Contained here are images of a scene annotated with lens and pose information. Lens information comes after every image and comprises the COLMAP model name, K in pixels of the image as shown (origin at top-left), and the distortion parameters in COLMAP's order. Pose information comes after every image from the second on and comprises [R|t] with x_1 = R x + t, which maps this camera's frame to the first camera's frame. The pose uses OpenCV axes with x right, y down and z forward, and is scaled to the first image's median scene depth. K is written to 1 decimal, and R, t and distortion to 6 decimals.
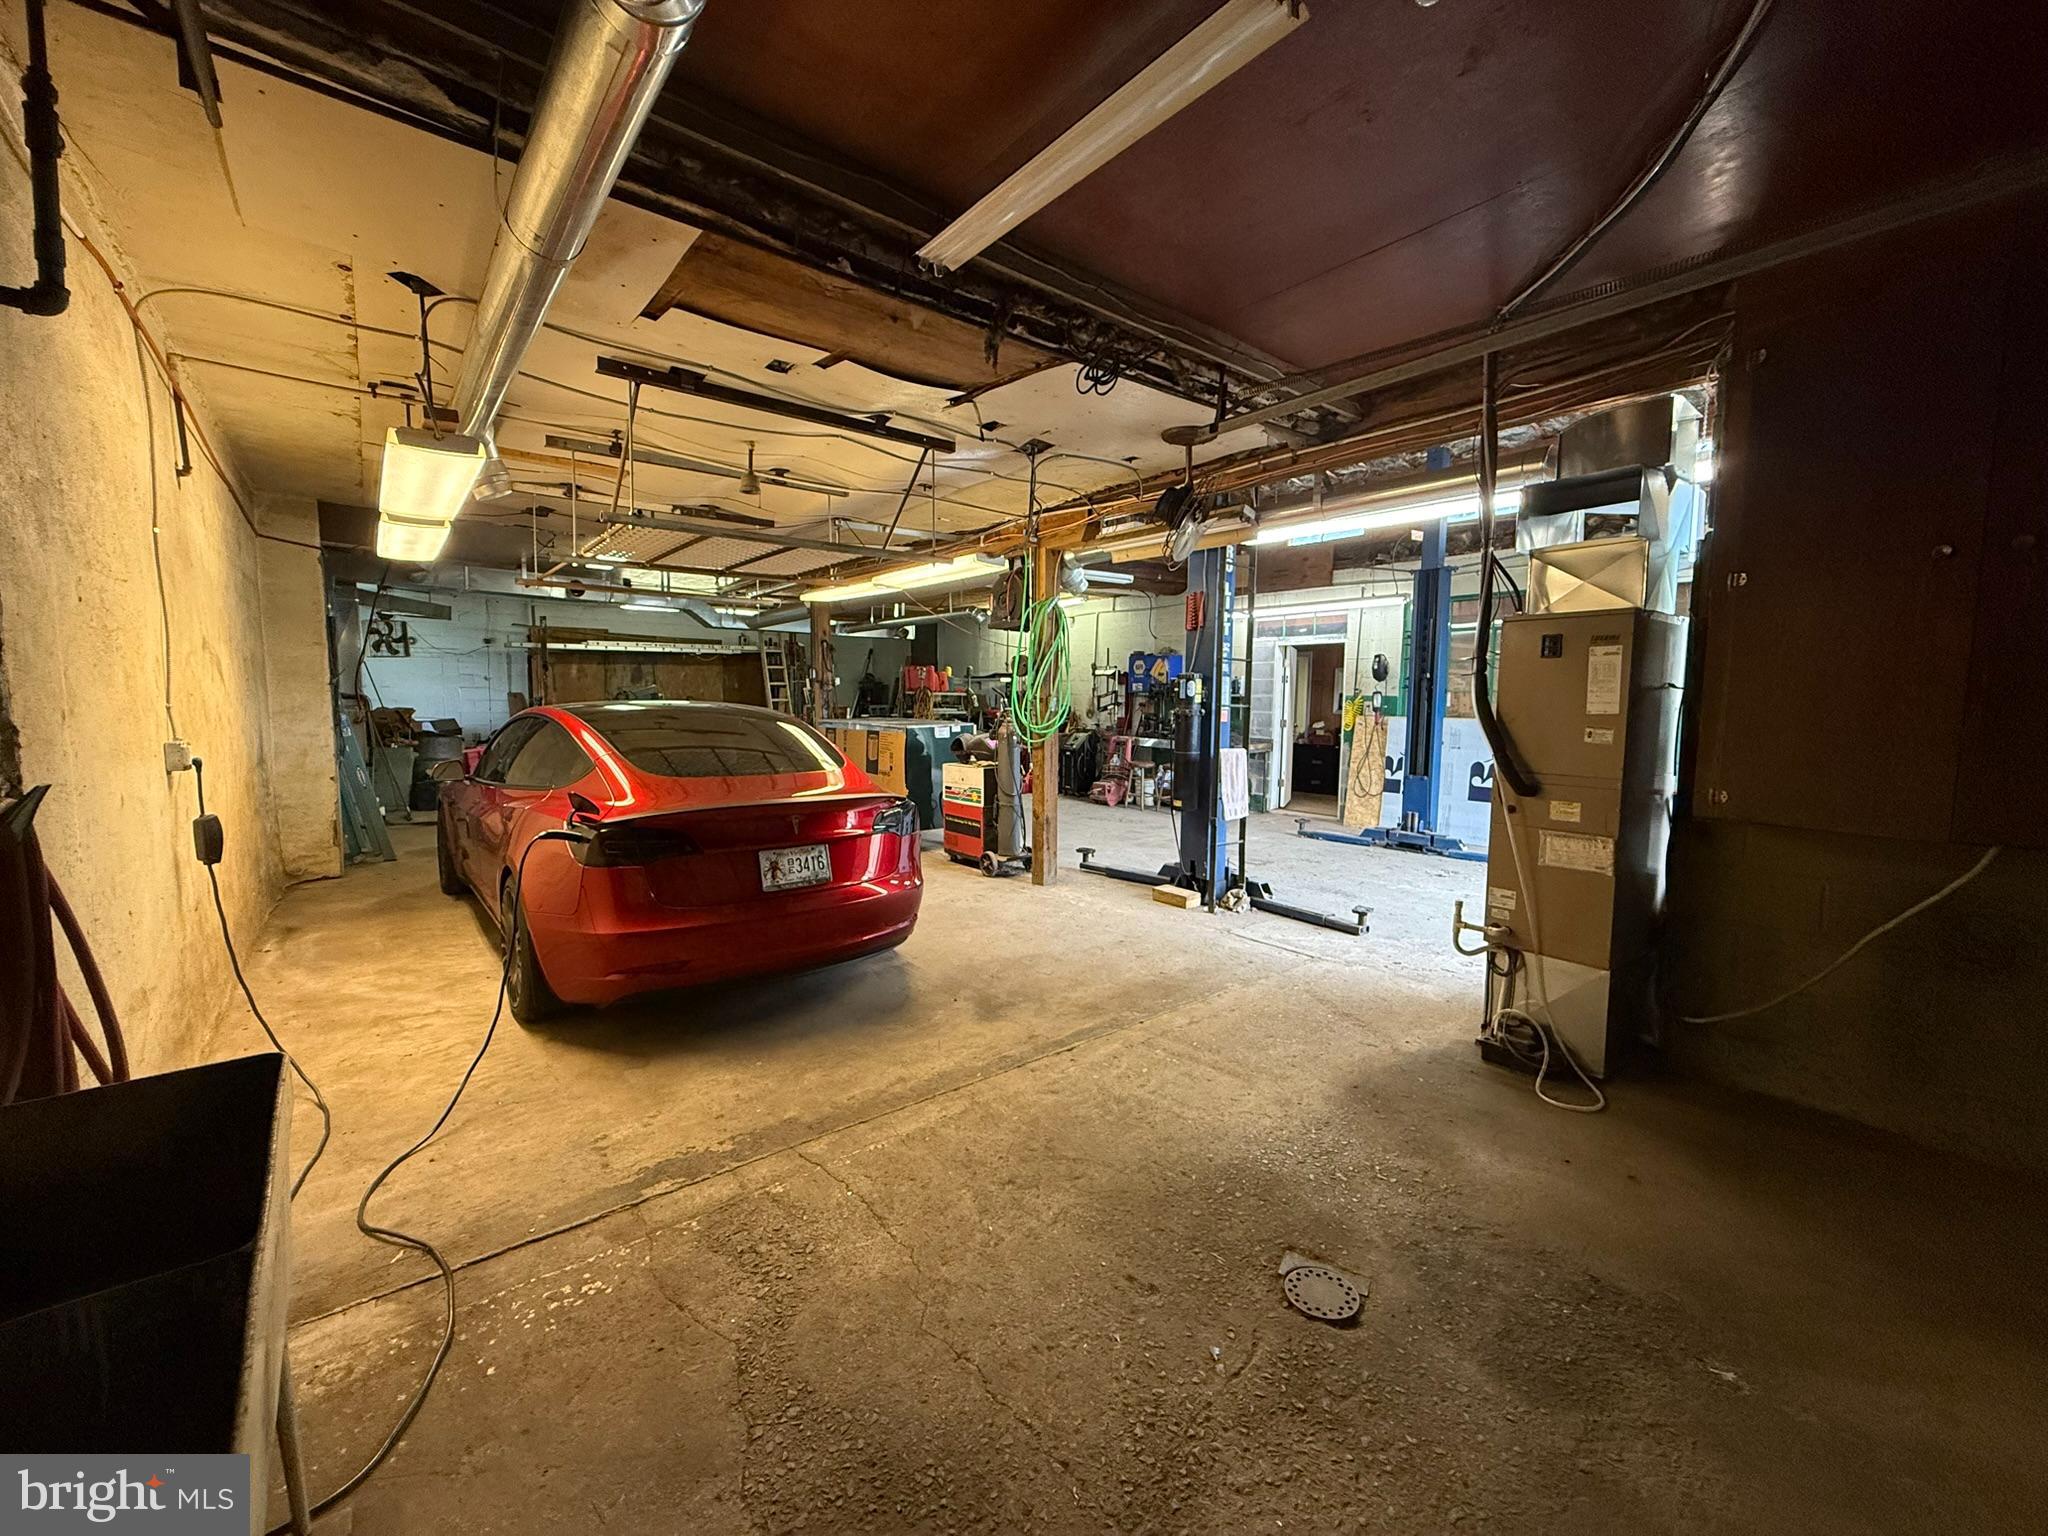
lens RADIAL K [[810.6, 0, 1028.7], [0, 810.6, 773.6], [0, 0, 1]] dist [-0.000485, 0.000495]
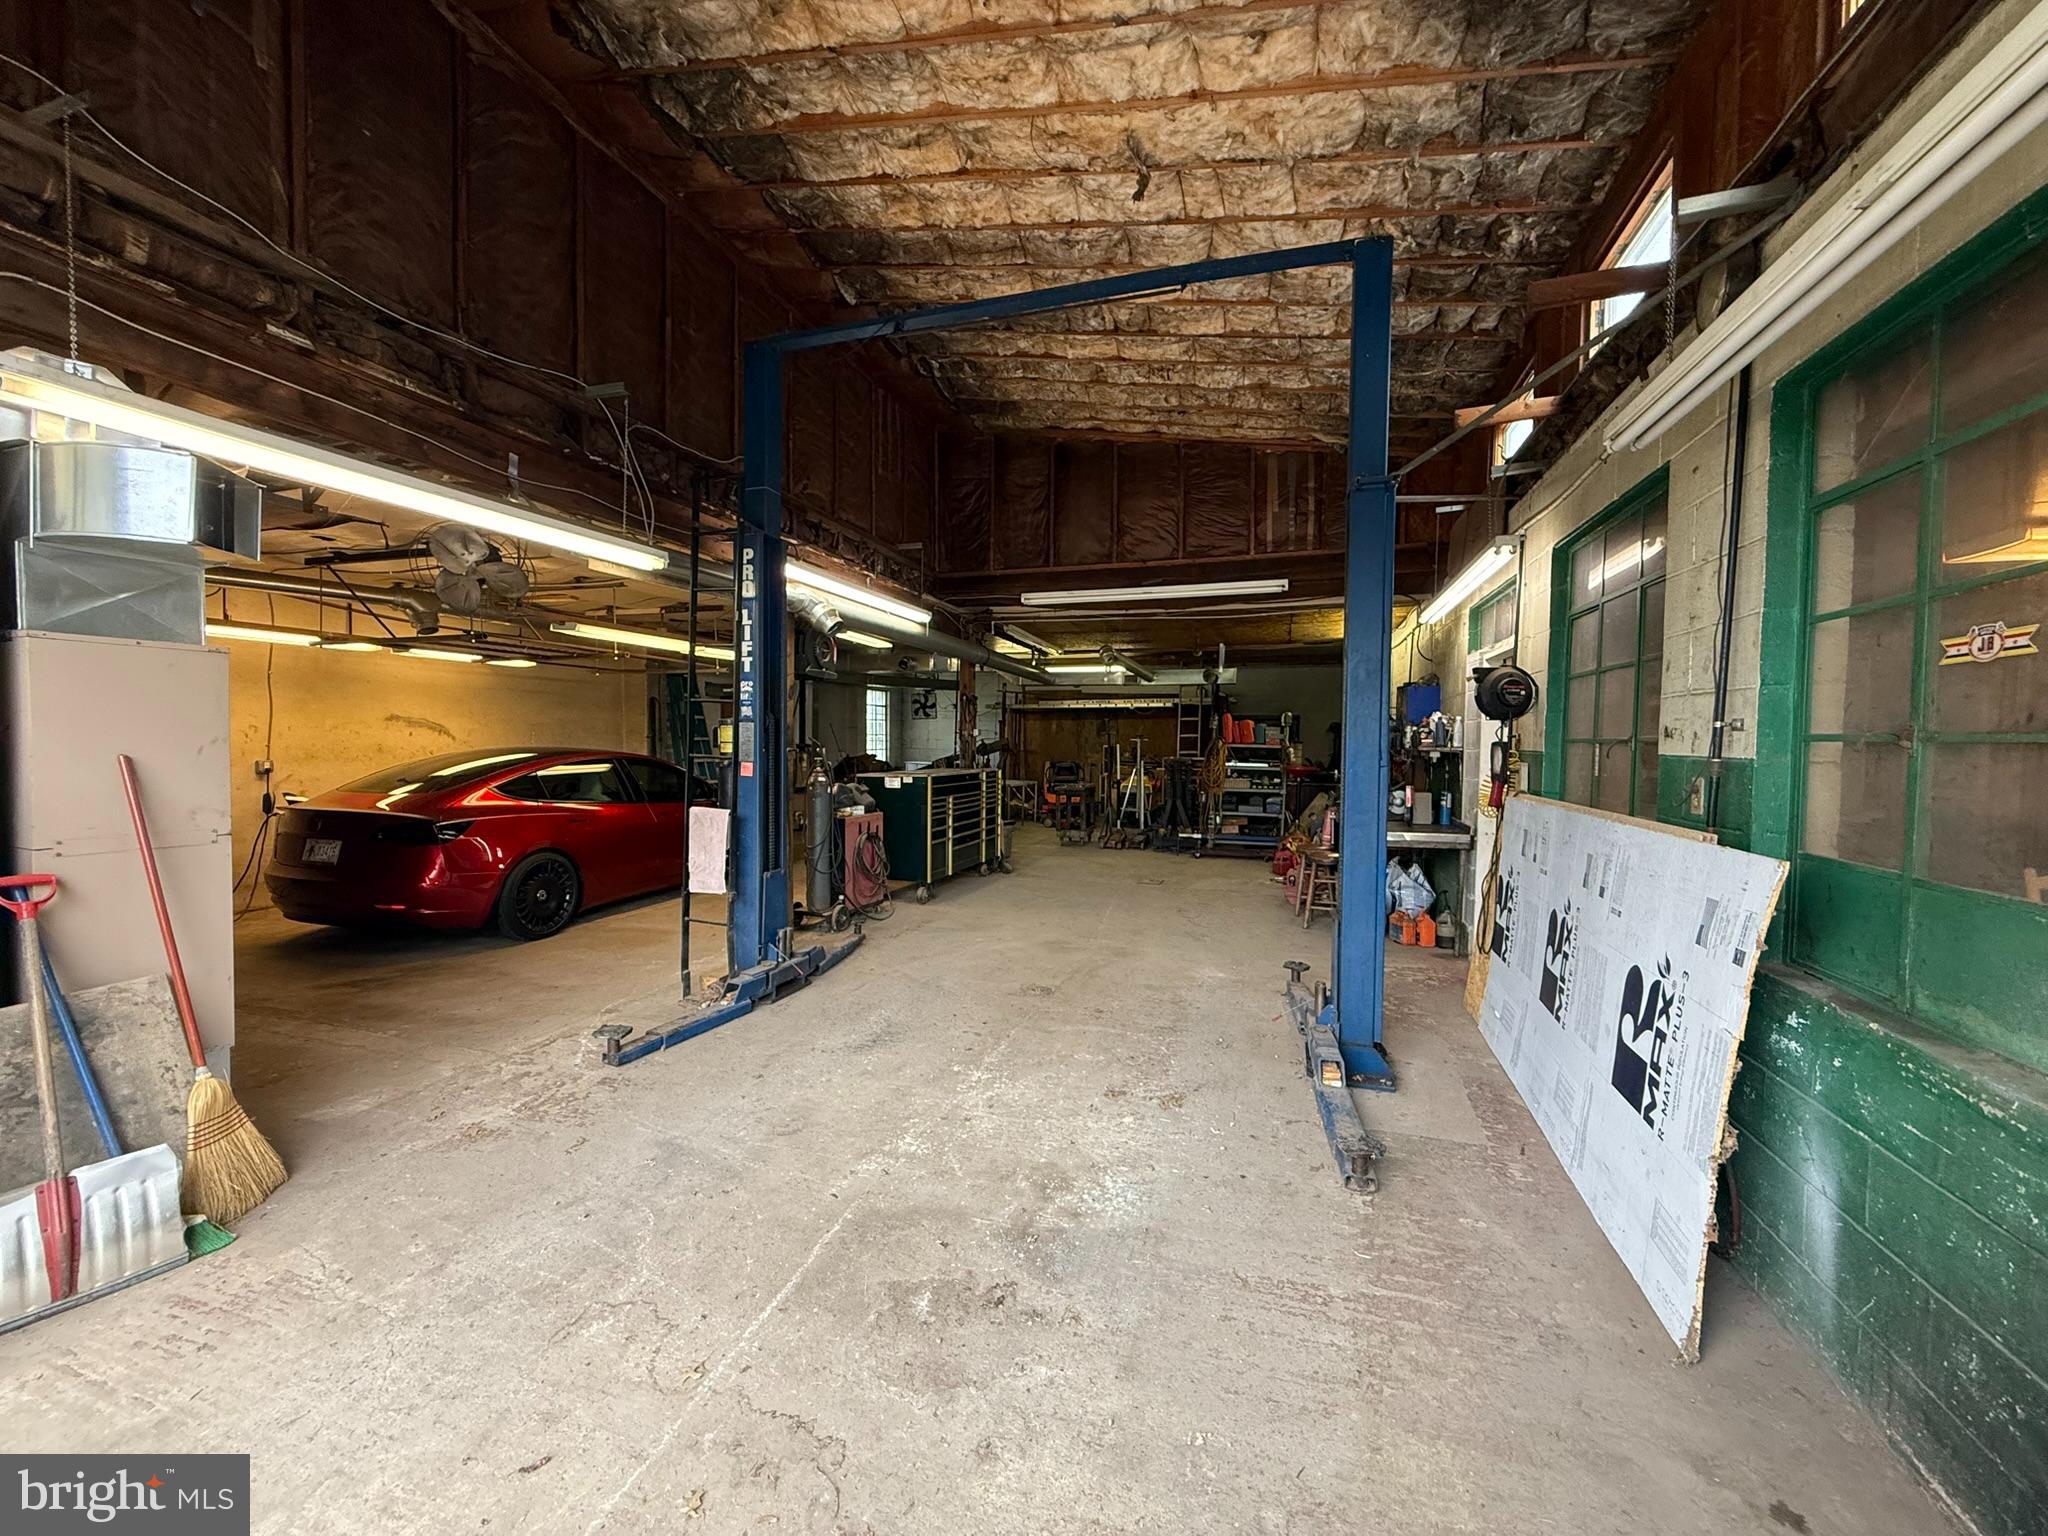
lens RADIAL K [[810.6, 0, 1029.0], [0, 810.6, 770.2], [0, 0, 1]] dist [-0.000485, 0.000495]
pose [[0.542019, 0.031079, -0.839791, 1.226332], [-0.088249, 0.995896, -0.020102, -0.092172], [0.835720, 0.085006, 0.542537, 0.879351]]
